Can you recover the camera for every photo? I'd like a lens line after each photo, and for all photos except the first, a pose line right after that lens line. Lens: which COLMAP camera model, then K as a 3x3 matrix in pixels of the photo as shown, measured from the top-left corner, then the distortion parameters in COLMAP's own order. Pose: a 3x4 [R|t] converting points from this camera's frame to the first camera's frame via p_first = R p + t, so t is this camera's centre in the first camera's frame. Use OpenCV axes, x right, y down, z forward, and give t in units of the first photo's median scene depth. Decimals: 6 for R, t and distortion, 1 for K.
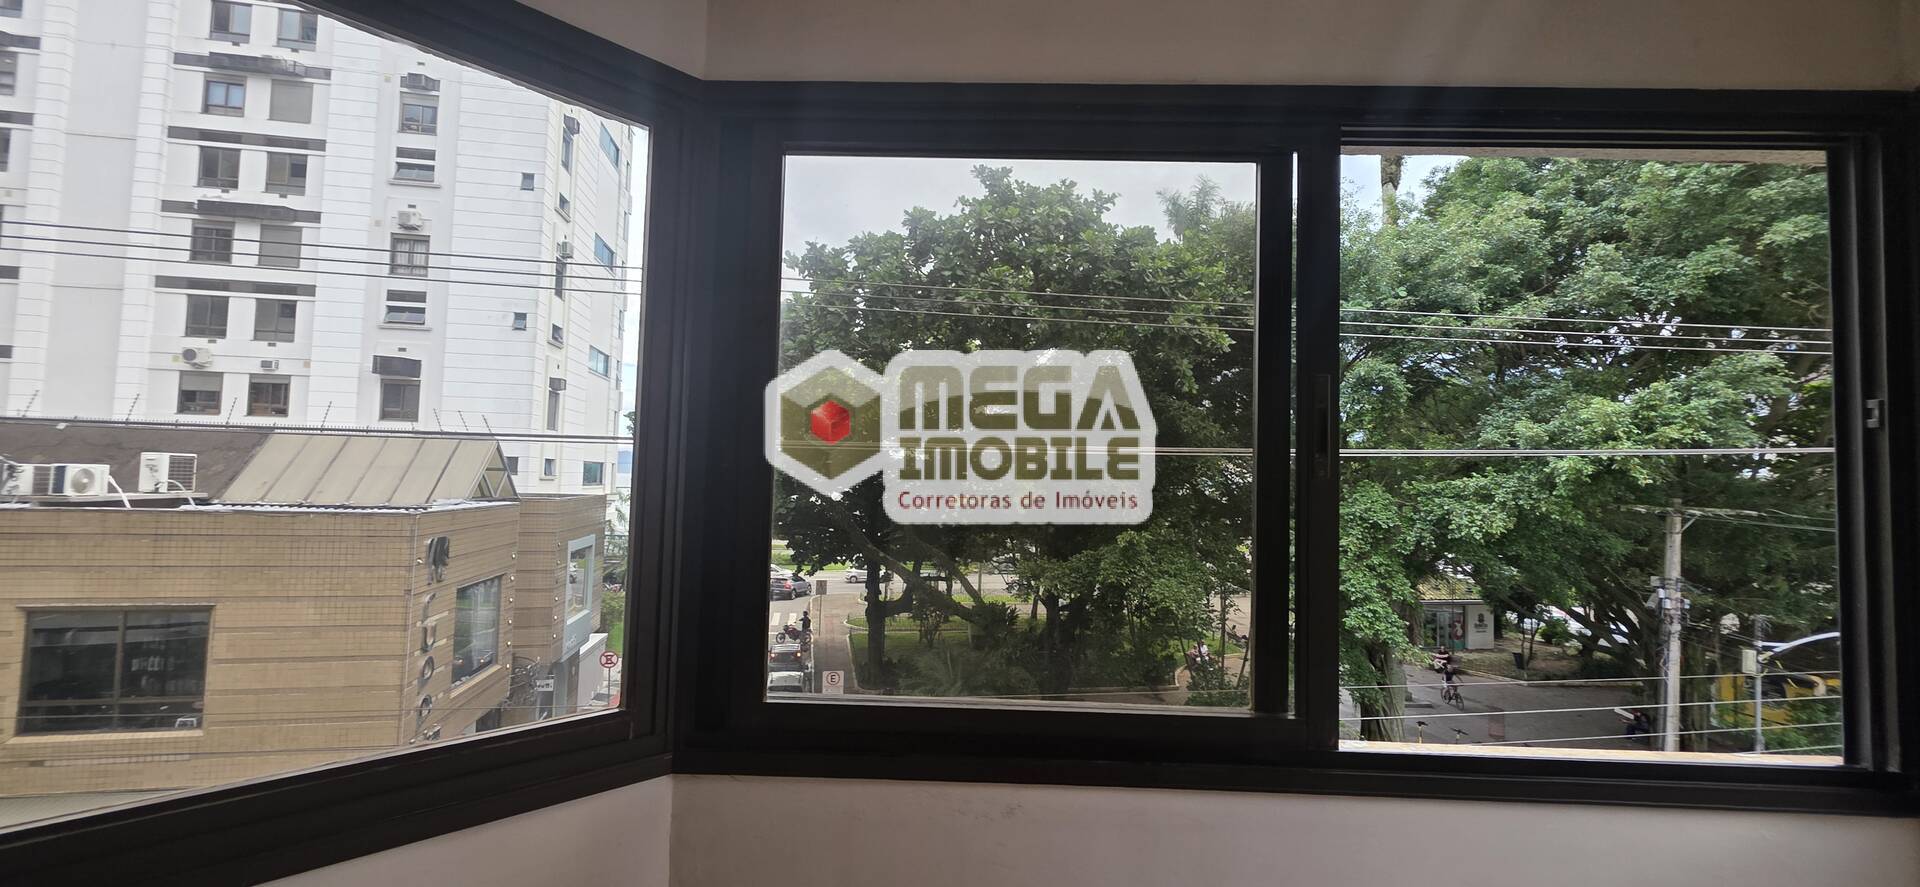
lens RADIAL K [[769.5, 0, 960.8], [0, 769.5, 445.8], [0, 0, 1]] dist [0.003012, -0.000523]
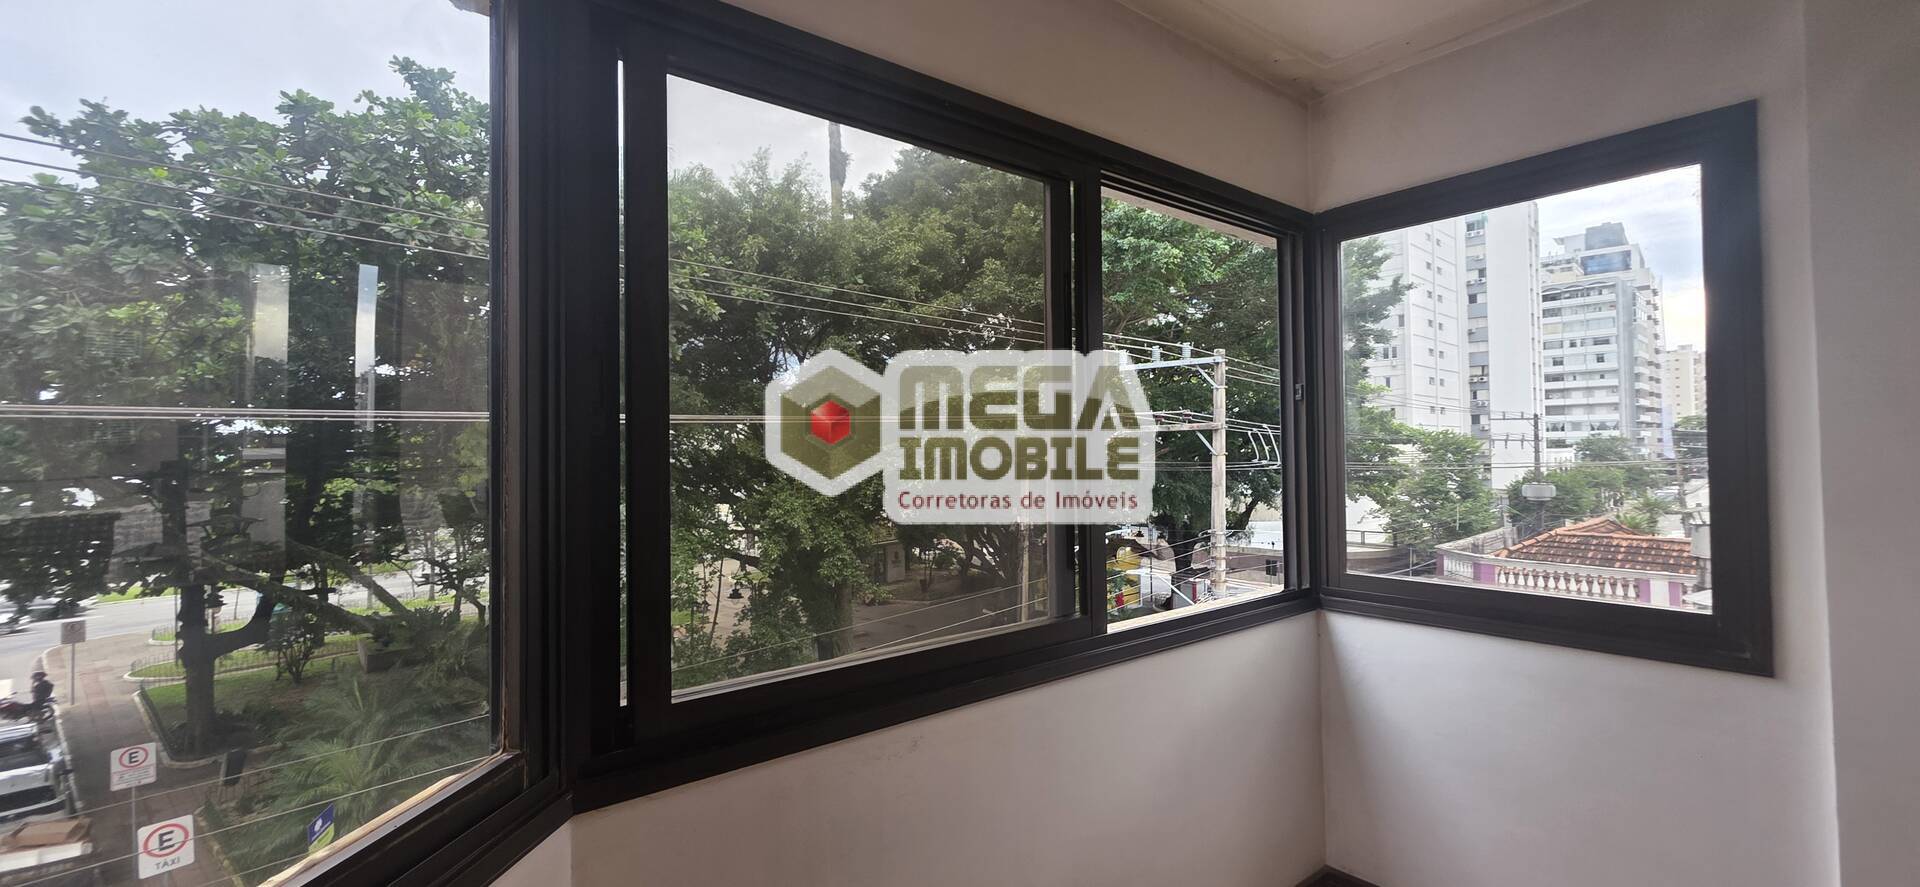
lens RADIAL K [[769.5, 0, 970.4], [0, 769.5, 443.7], [0, 0, 1]] dist [0.003012, -0.000523]
pose [[0.761503, -0.028583, 0.647531, -0.055221], [0.003615, 0.999199, 0.039856, 0.000551], [-0.648151, -0.028009, 0.760996, 0.012504]]
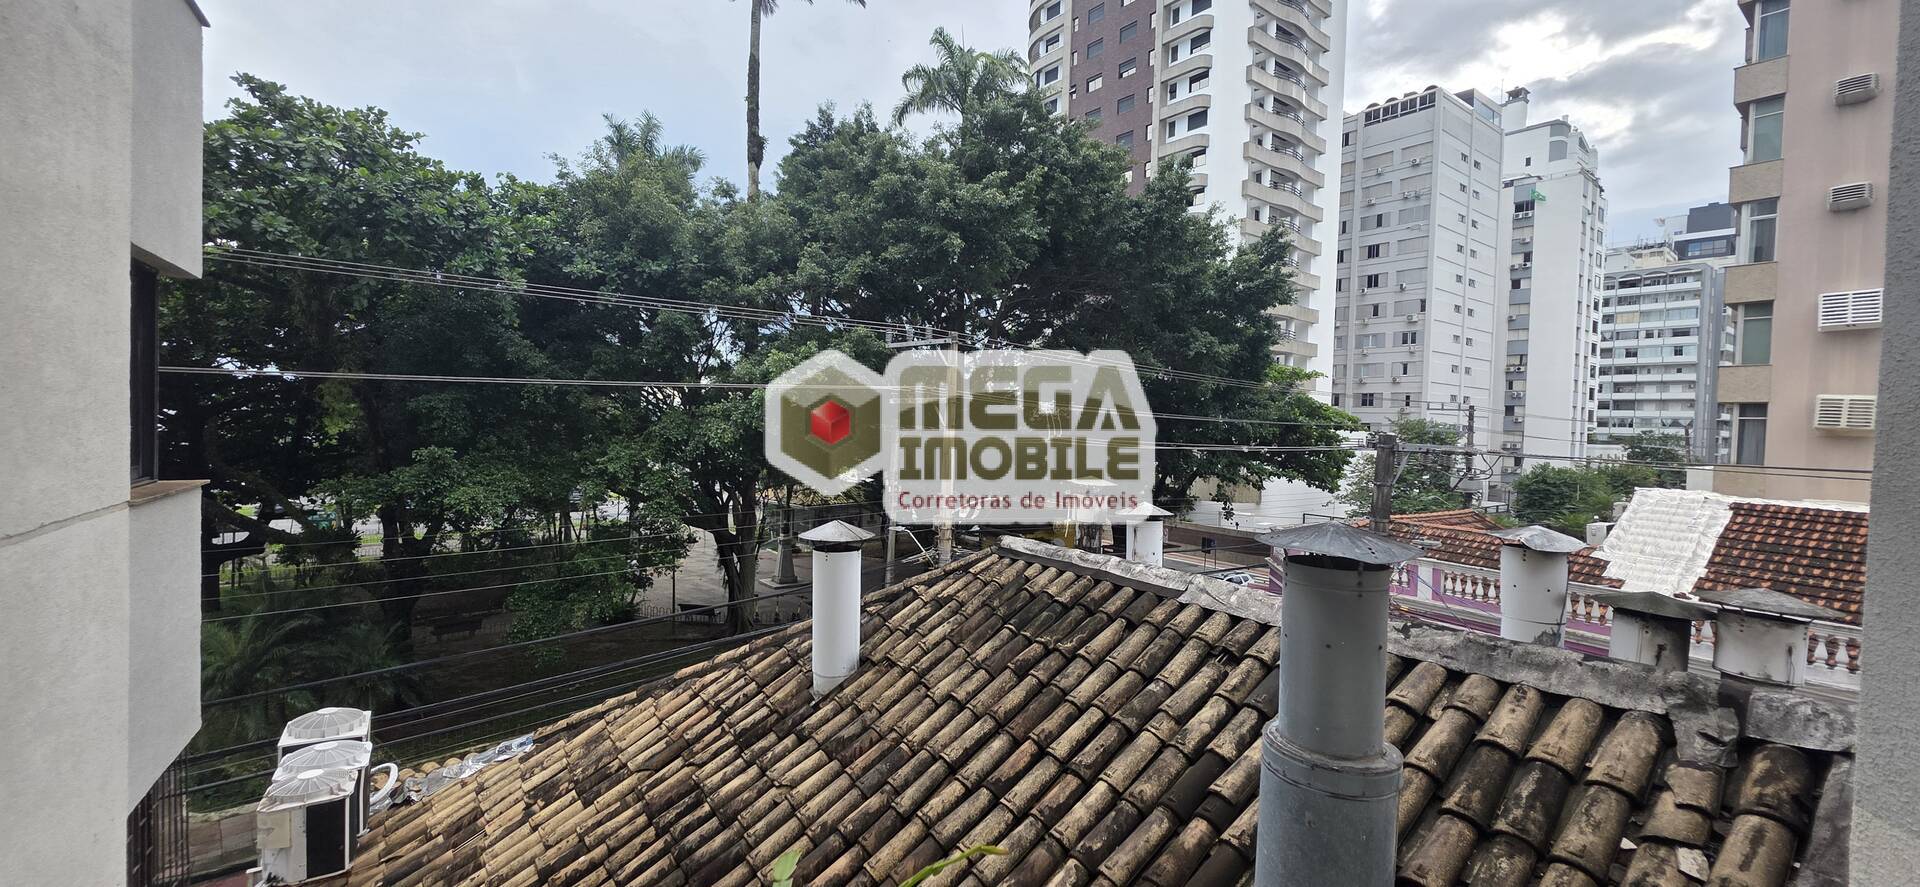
lens RADIAL K [[769.5, 0, 964.3], [0, 769.5, 440.9], [0, 0, 1]] dist [0.003012, -0.000523]
pose [[0.819830, -0.015742, 0.572391, 0.208139], [-0.033259, 0.996625, 0.075046, -0.007088], [-0.571640, -0.080562, 0.816540, -0.350536]]
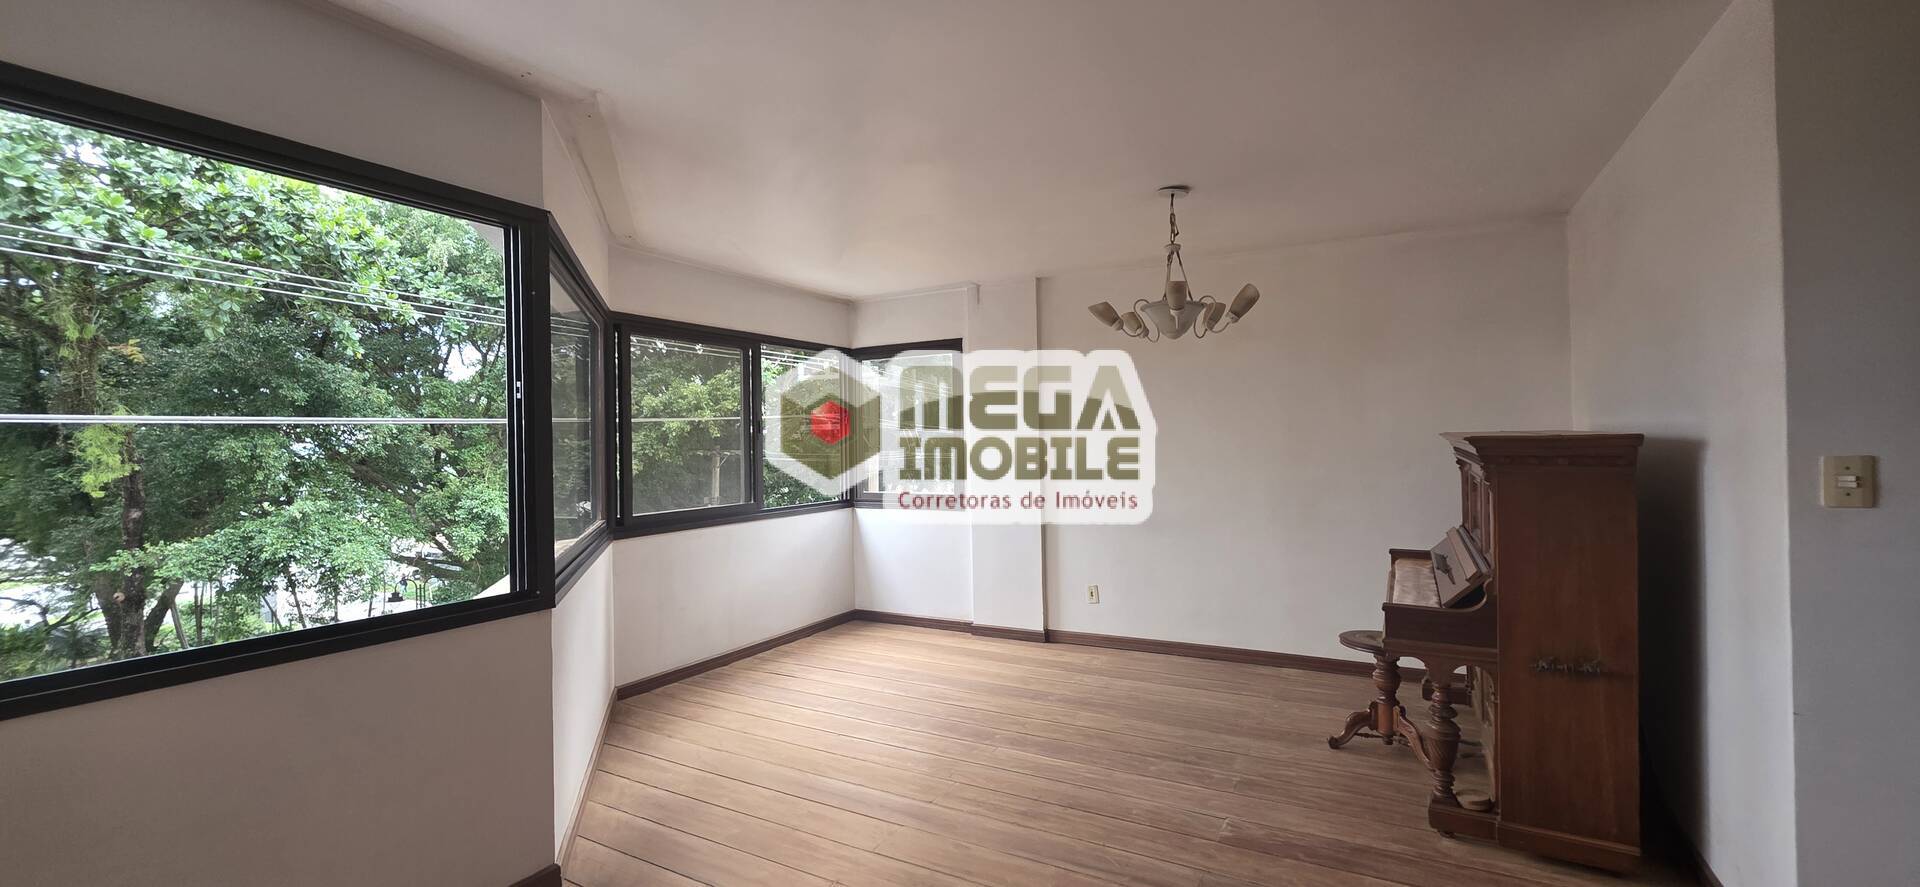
lens RADIAL K [[769.5, 0, 961.7], [0, 769.5, 438.9], [0, 0, 1]] dist [0.003012, -0.000523]
pose [[0.461393, -0.030159, 0.886683, -0.237494], [-0.010855, 0.999155, 0.039633, -0.011917], [-0.887129, -0.027911, 0.460676, -0.158581]]
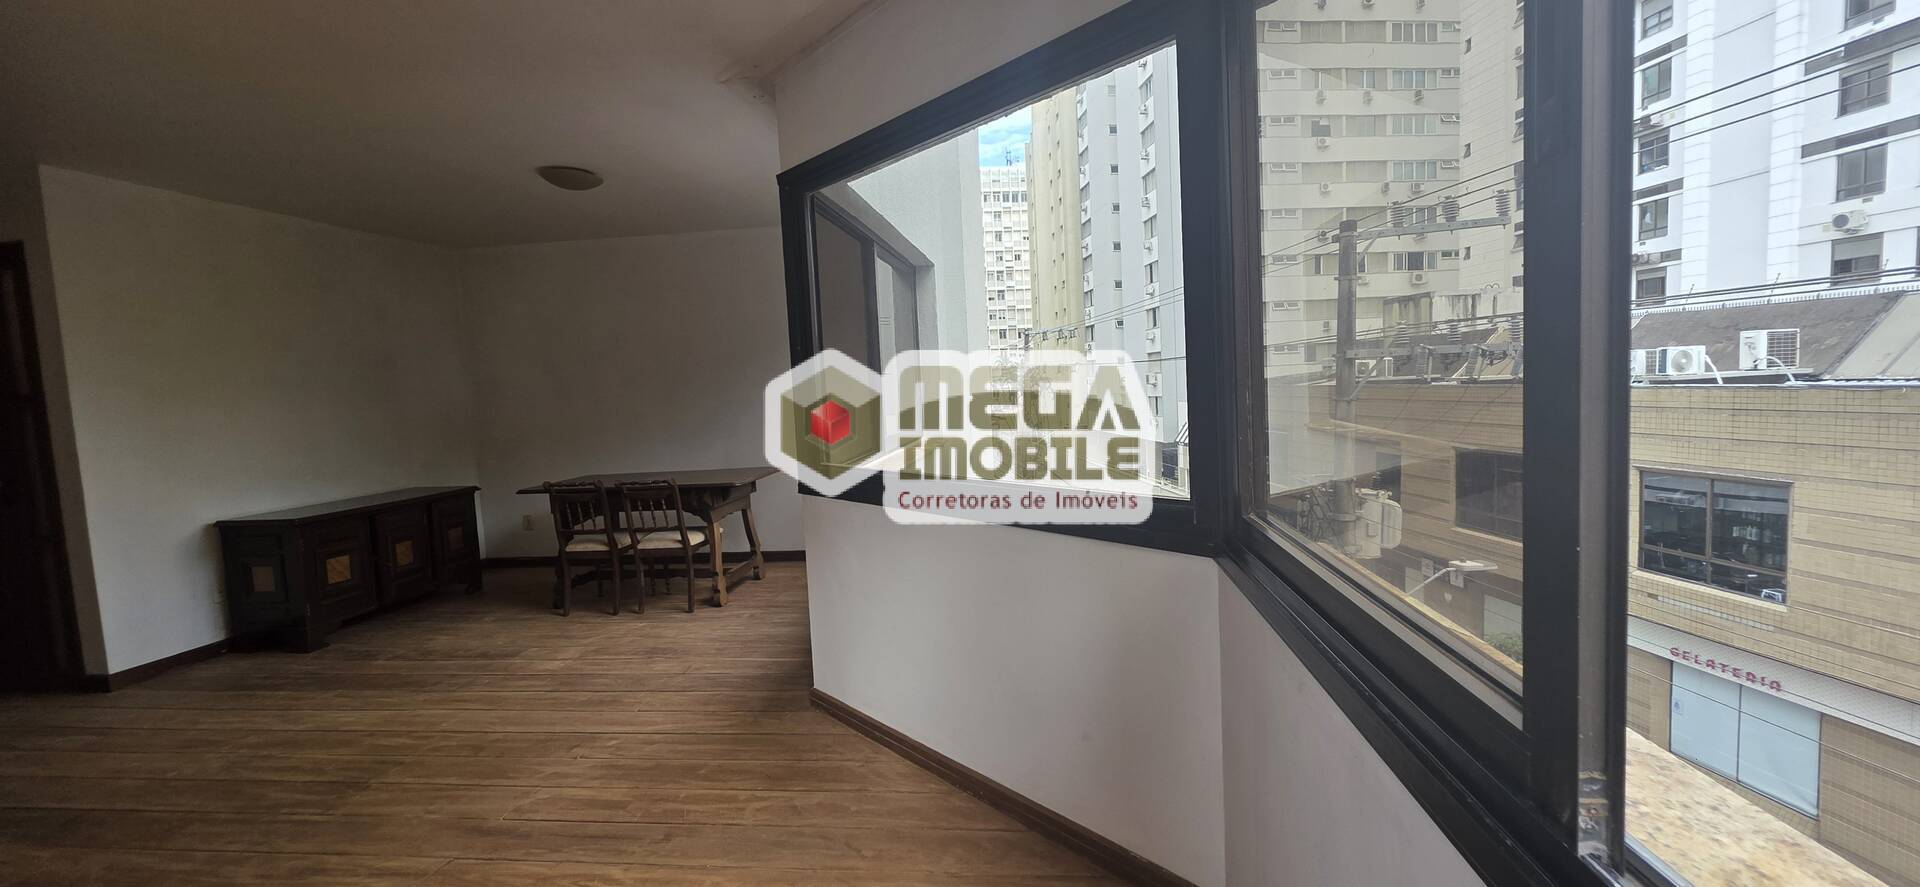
lens RADIAL K [[769.5, 0, 964.4], [0, 769.5, 444.4], [0, 0, 1]] dist [0.003012, -0.000523]
pose [[-0.095334, 0.056535, -0.993839, 0.079148], [0.093390, 0.994490, 0.047614, 0.014210], [0.991055, -0.088275, -0.100088, 0.065508]]
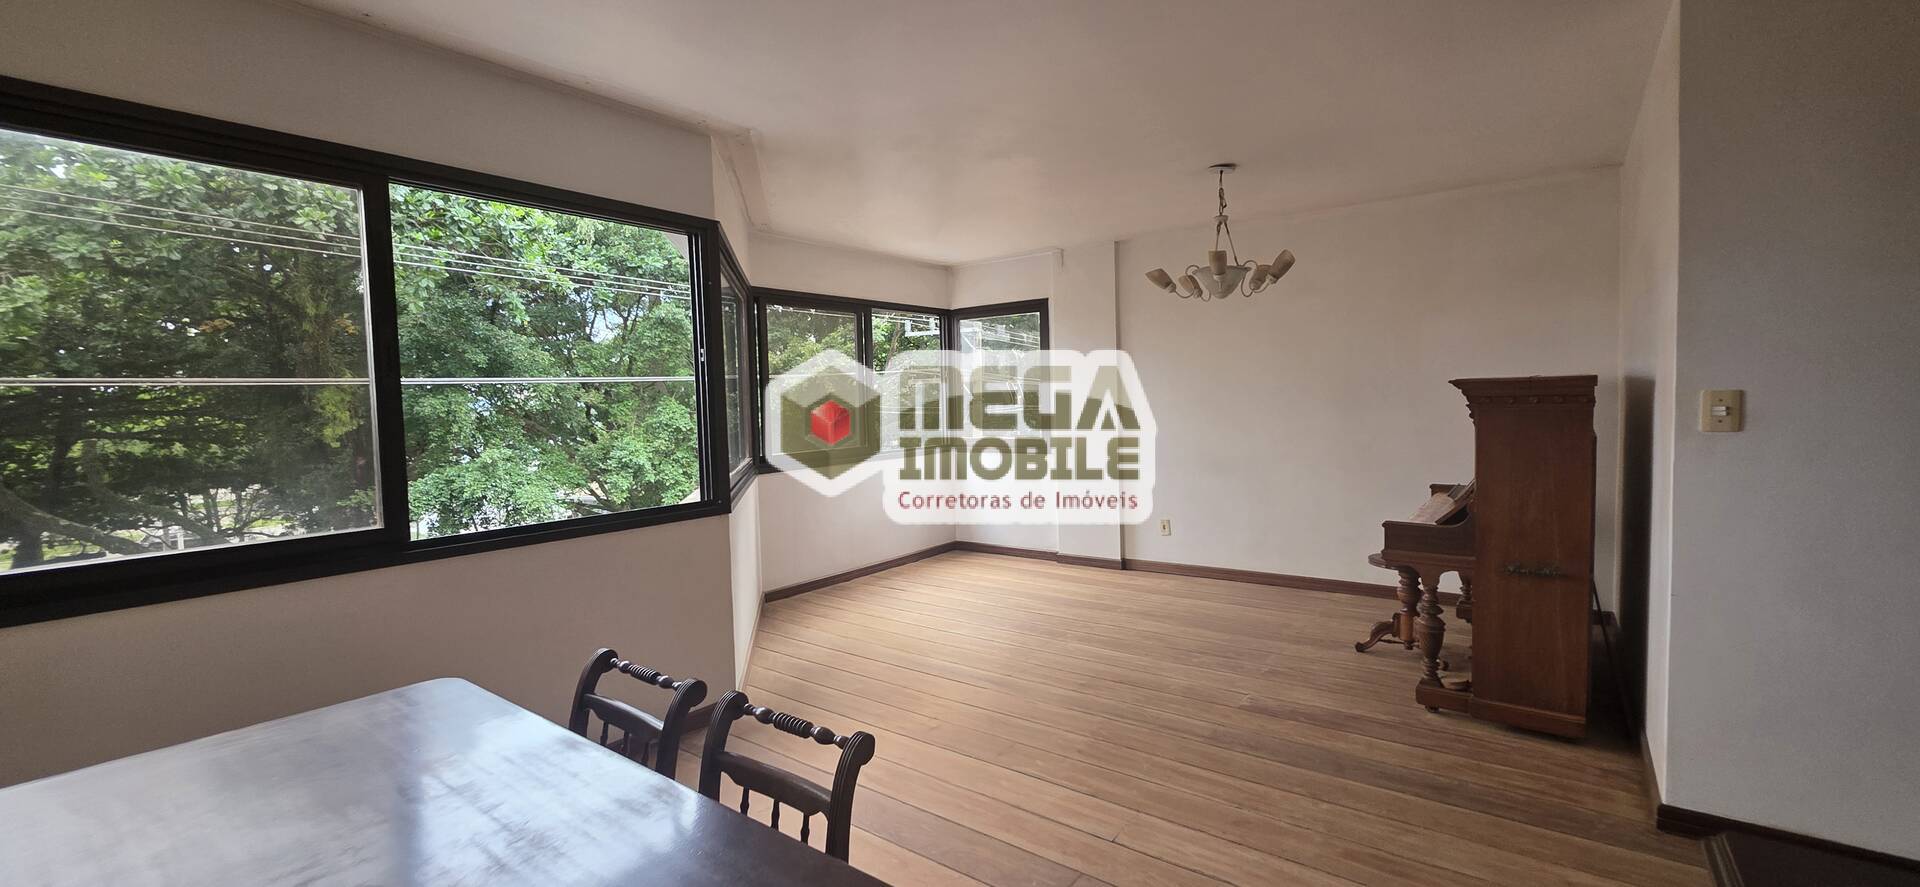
lens RADIAL K [[769.5, 0, 965.5], [0, 769.5, 439.6], [0, 0, 1]] dist [0.003012, -0.000523]
pose [[0.574997, -0.085194, 0.813708, -0.275904], [0.004608, 0.994885, 0.100907, -0.012417], [-0.818142, -0.054271, 0.572449, -0.192055]]
